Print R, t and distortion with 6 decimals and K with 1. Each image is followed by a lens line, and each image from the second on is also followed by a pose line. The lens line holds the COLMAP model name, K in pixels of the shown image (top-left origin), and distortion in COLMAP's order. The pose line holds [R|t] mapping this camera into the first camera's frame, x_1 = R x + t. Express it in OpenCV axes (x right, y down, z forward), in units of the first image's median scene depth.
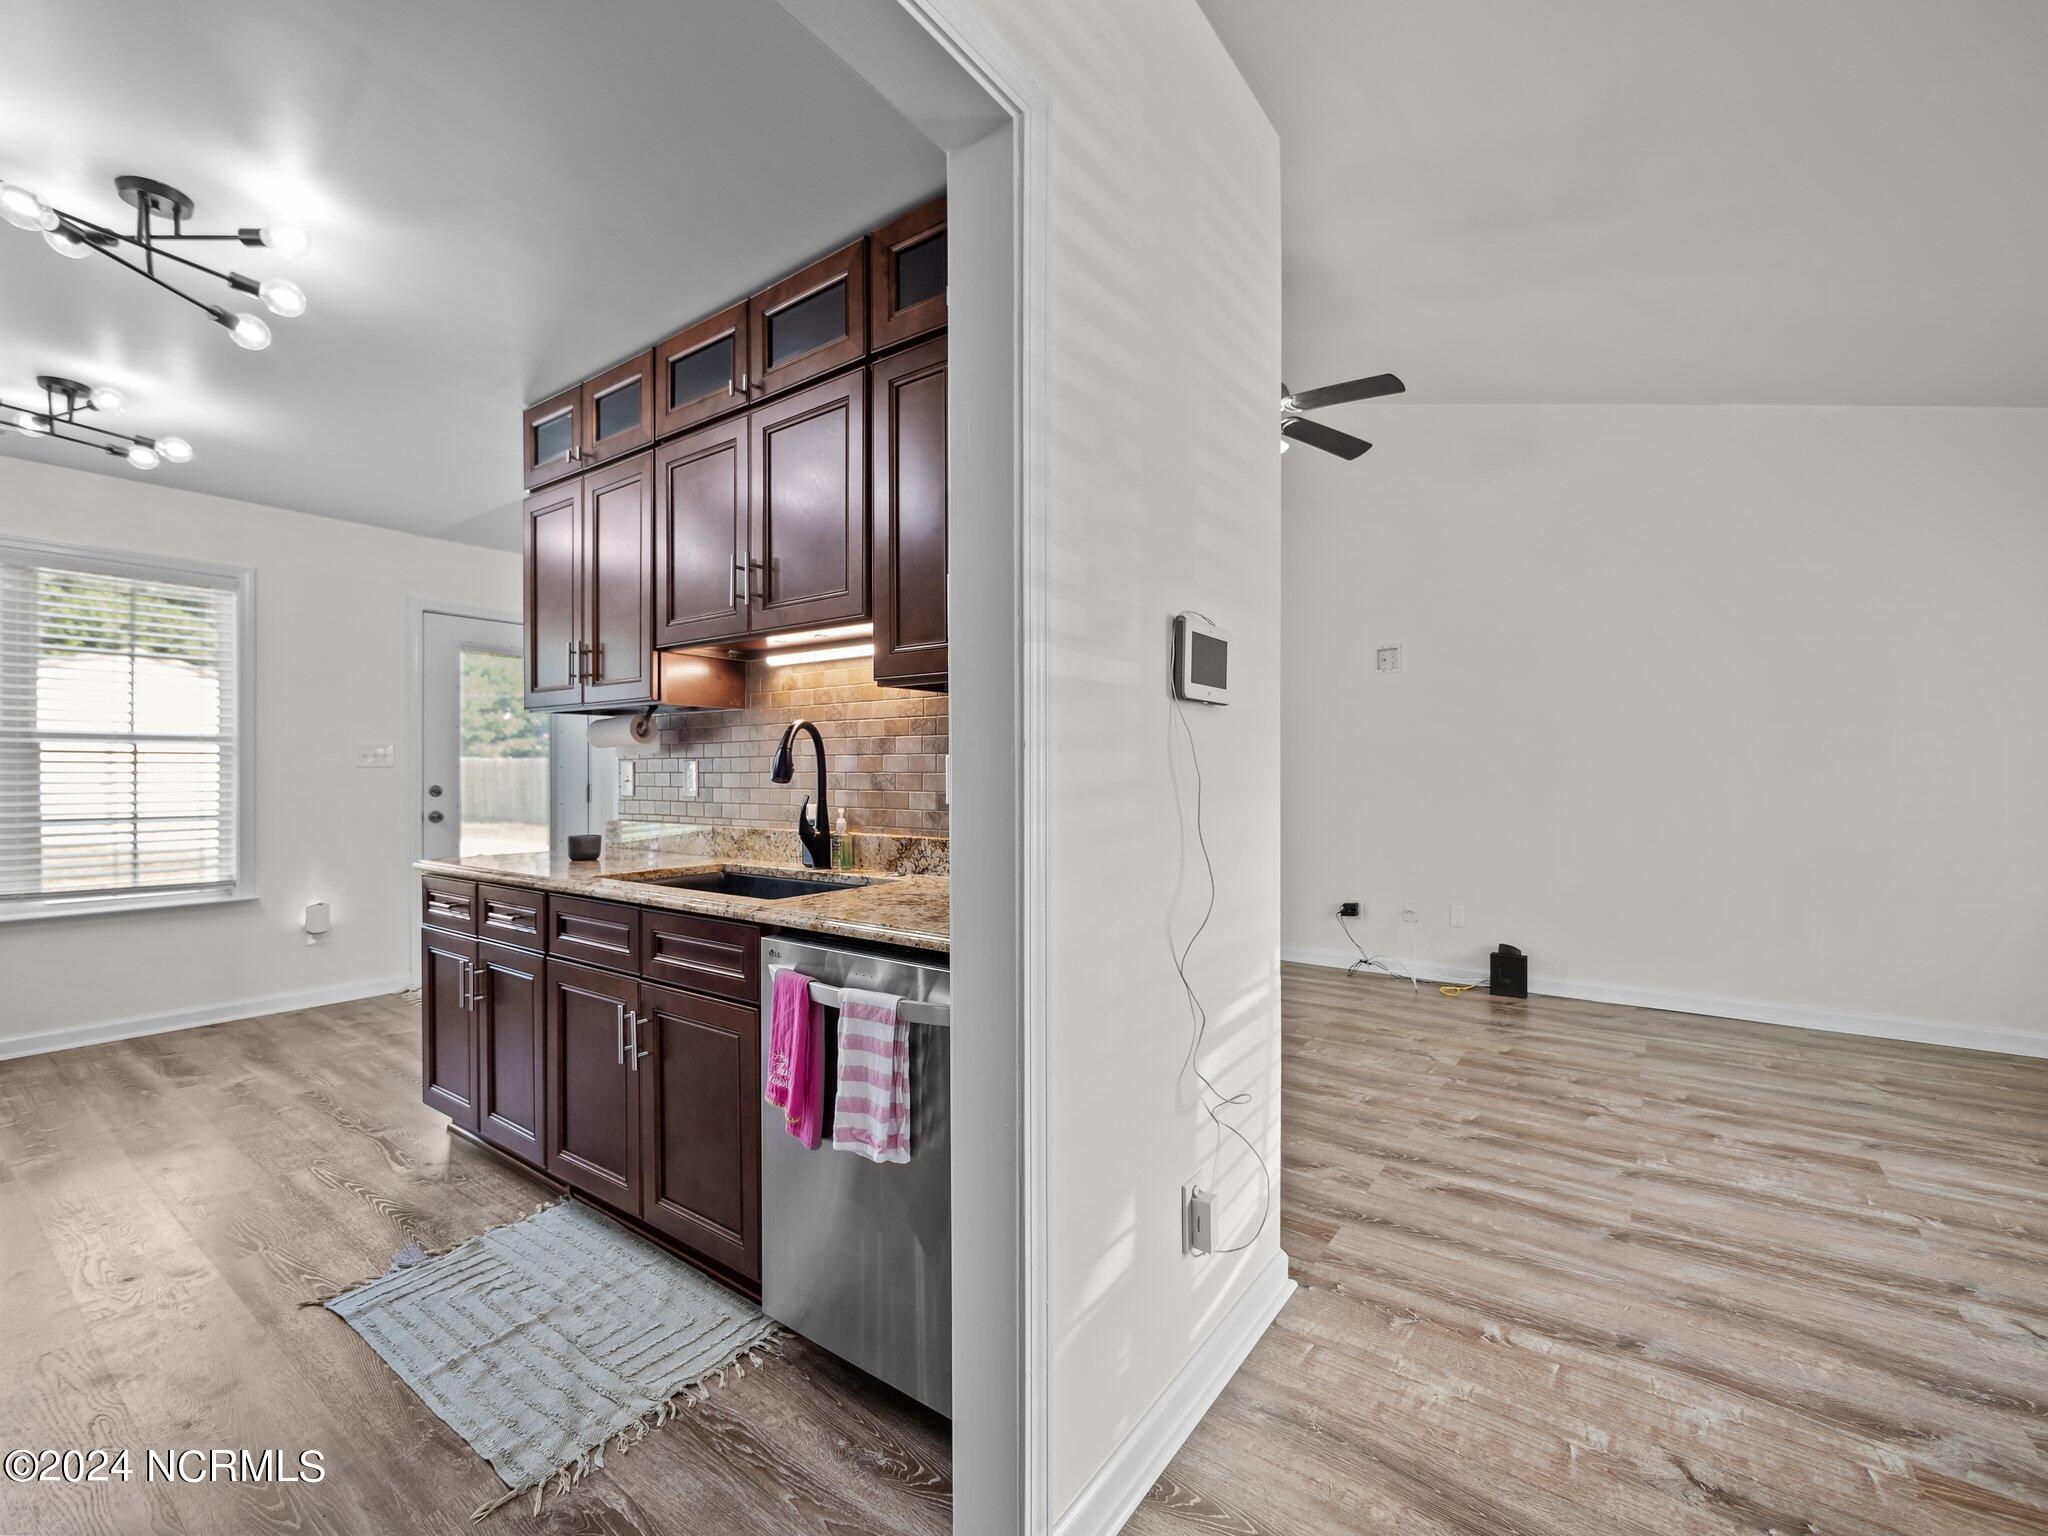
lens RADIAL K [[830.6, 0, 1026.8], [0, 830.6, 794.1], [0, 0, 1]] dist [0.001821, 0.000416]
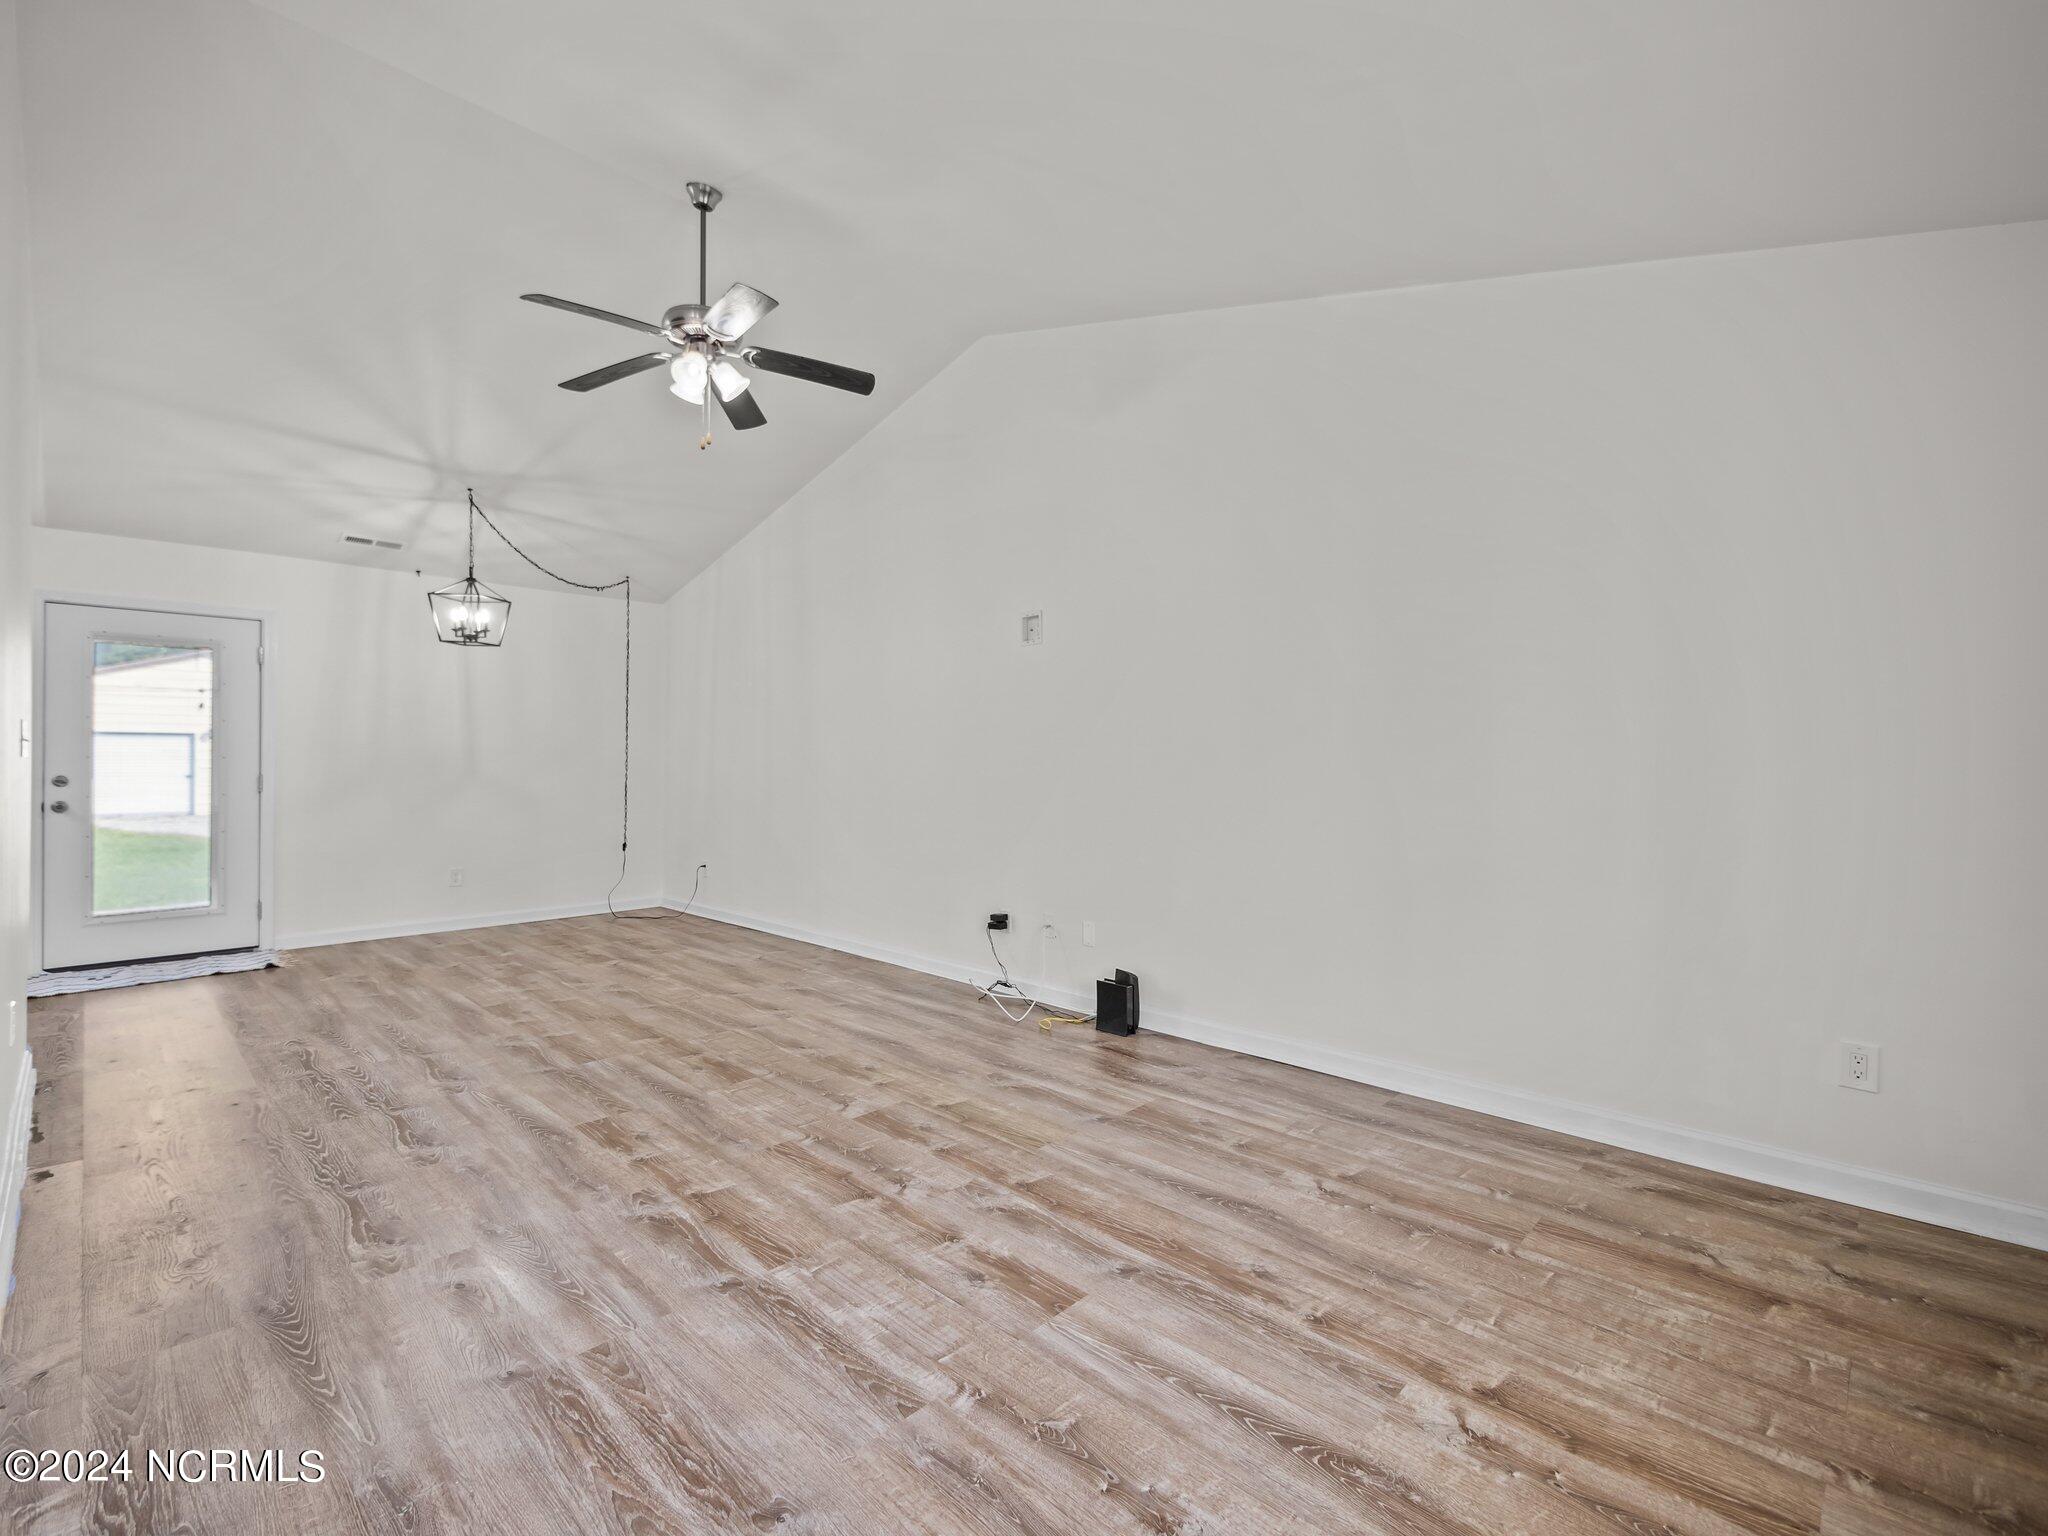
lens RADIAL K [[863.0, 0, 1024.0], [0, 863.0, 768.0], [0, 0, 1]] dist [0.006646, 0.000740]
pose [[0.989056, -0.000695, -0.147538, 0.875034], [-0.002600, 0.999751, -0.022141, 0.000916], [0.147517, 0.022282, 0.988809, 0.194861]]
